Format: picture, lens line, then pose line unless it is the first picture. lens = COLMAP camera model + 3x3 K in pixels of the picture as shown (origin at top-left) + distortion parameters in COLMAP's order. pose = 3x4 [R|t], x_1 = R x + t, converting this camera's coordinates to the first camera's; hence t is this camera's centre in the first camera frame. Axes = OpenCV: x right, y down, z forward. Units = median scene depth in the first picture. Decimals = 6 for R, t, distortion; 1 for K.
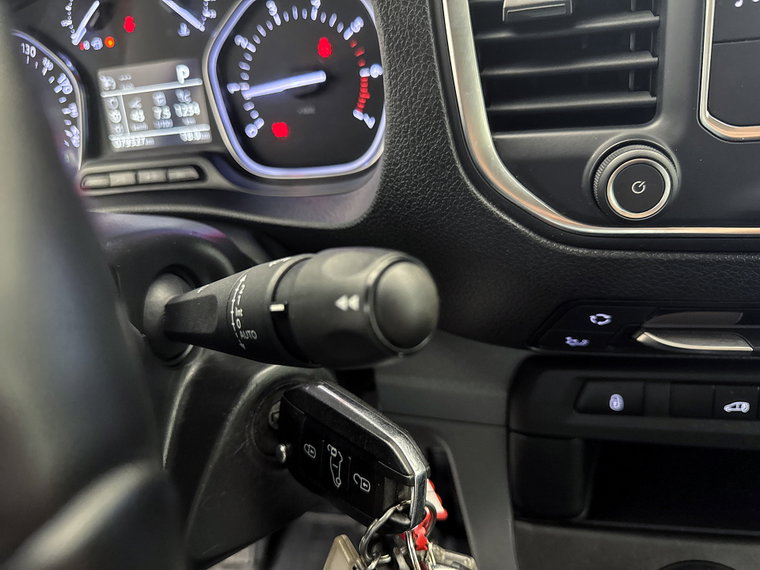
lens RADIAL K [[567.8, 0, 365.8], [0, 567.8, 284.6], [0, 0, 1]] dist [-0.066130, 0.000407]
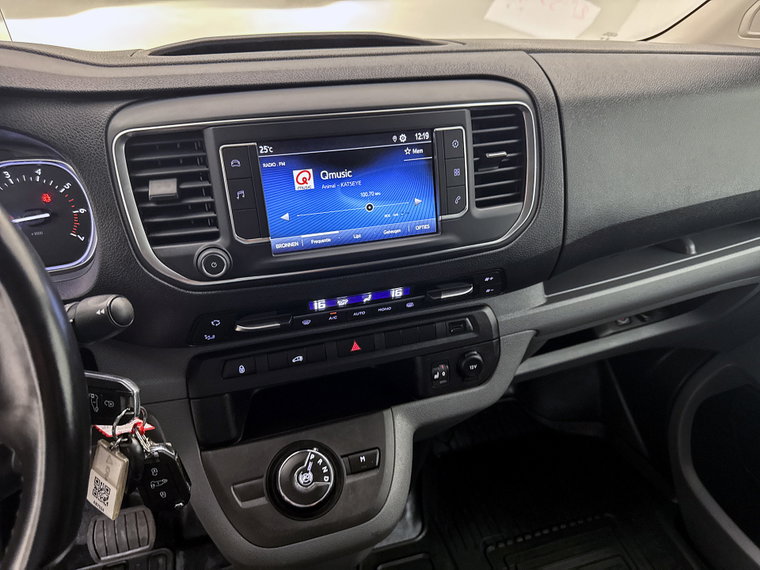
lens RADIAL K [[546.5, 0, 380.0], [0, 546.5, 285.0], [0, 0, 1]] dist [0.080697, -0.118482]
pose [[0.852206, -0.102697, 0.513029, -0.117125], [0.170830, 0.981424, -0.087311, 0.181056], [-0.494533, 0.162048, 0.853919, -1.030516]]
